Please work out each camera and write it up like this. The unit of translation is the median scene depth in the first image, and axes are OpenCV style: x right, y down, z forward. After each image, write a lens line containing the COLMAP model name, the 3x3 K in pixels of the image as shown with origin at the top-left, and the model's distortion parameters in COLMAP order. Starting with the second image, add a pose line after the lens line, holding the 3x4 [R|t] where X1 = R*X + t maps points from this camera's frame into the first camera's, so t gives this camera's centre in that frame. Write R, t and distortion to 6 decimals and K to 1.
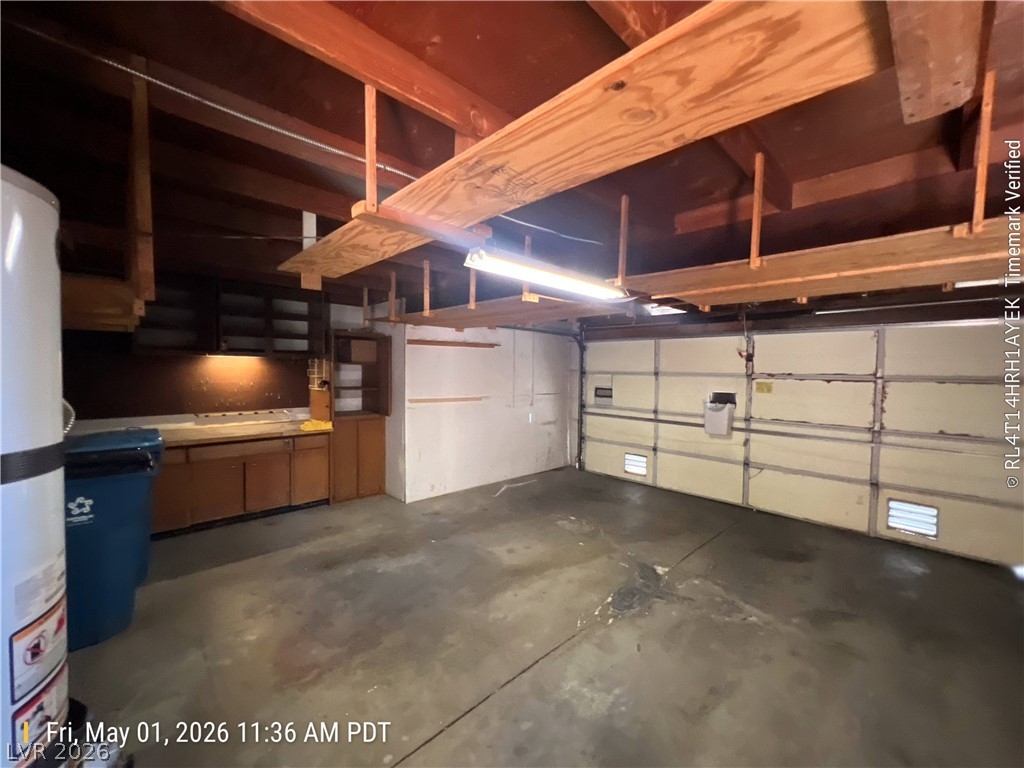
lens RADIAL K [[411.4, 0, 514.5], [0, 411.4, 385.2], [0, 0, 1]] dist [0.000892, -0.000040]
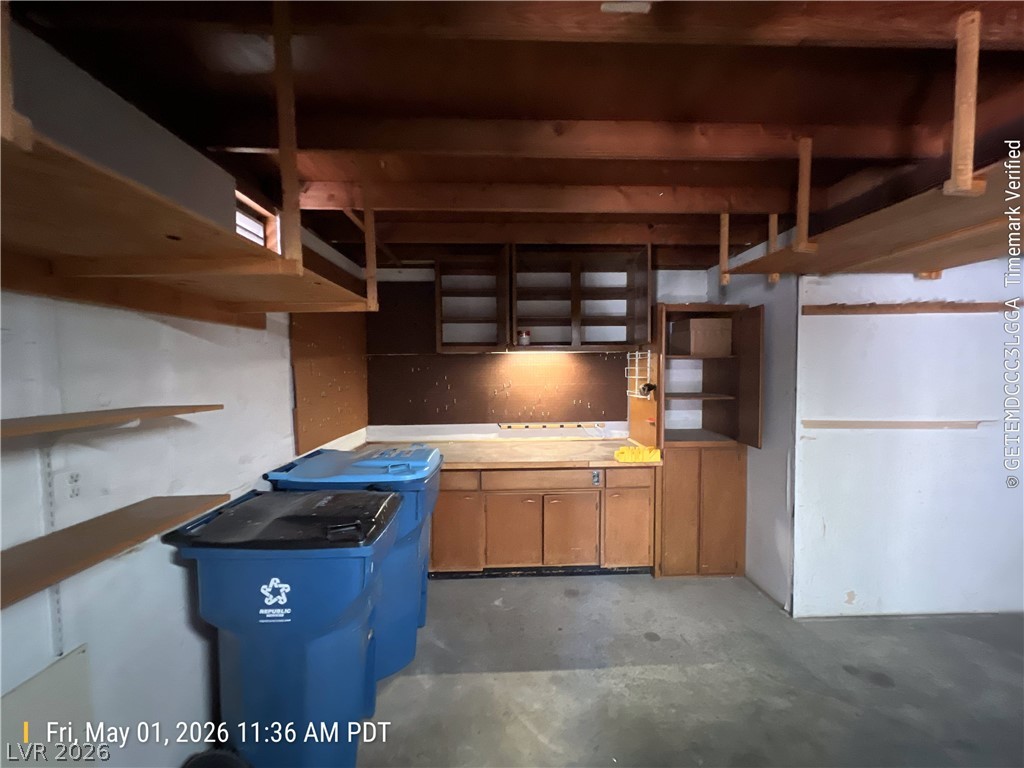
lens RADIAL K [[411.4, 0, 514.5], [0, 411.4, 385.2], [0, 0, 1]] dist [0.000892, -0.000040]
pose [[0.740906, 0.012167, -0.671498, -0.186387], [-0.011011, 0.999922, 0.005968, -0.011026], [0.671518, 0.002972, 0.740982, 0.382367]]
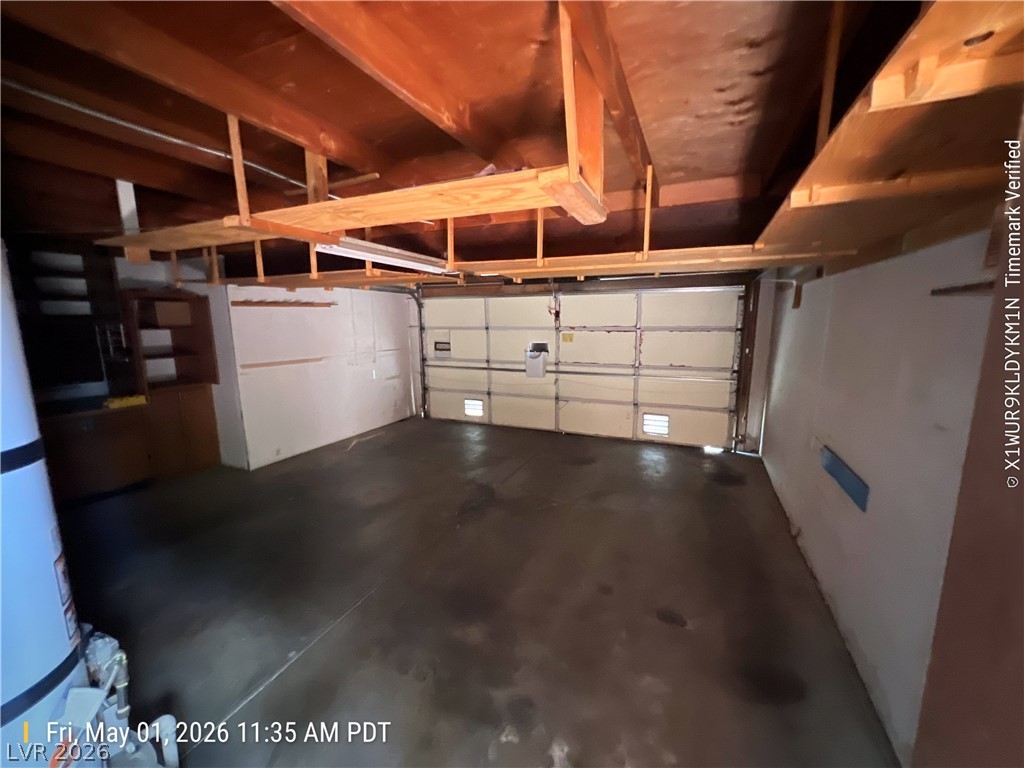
lens RADIAL K [[417.8, 0, 512.0], [0, 417.8, 384.0], [0, 0, 1]] dist [-0.003129, -0.000401]
pose [[0.928893, -0.081632, 0.361239, -0.026726], [0.037299, 0.991066, 0.128047, -0.022801], [-0.368464, -0.105468, 0.923640, -0.132111]]
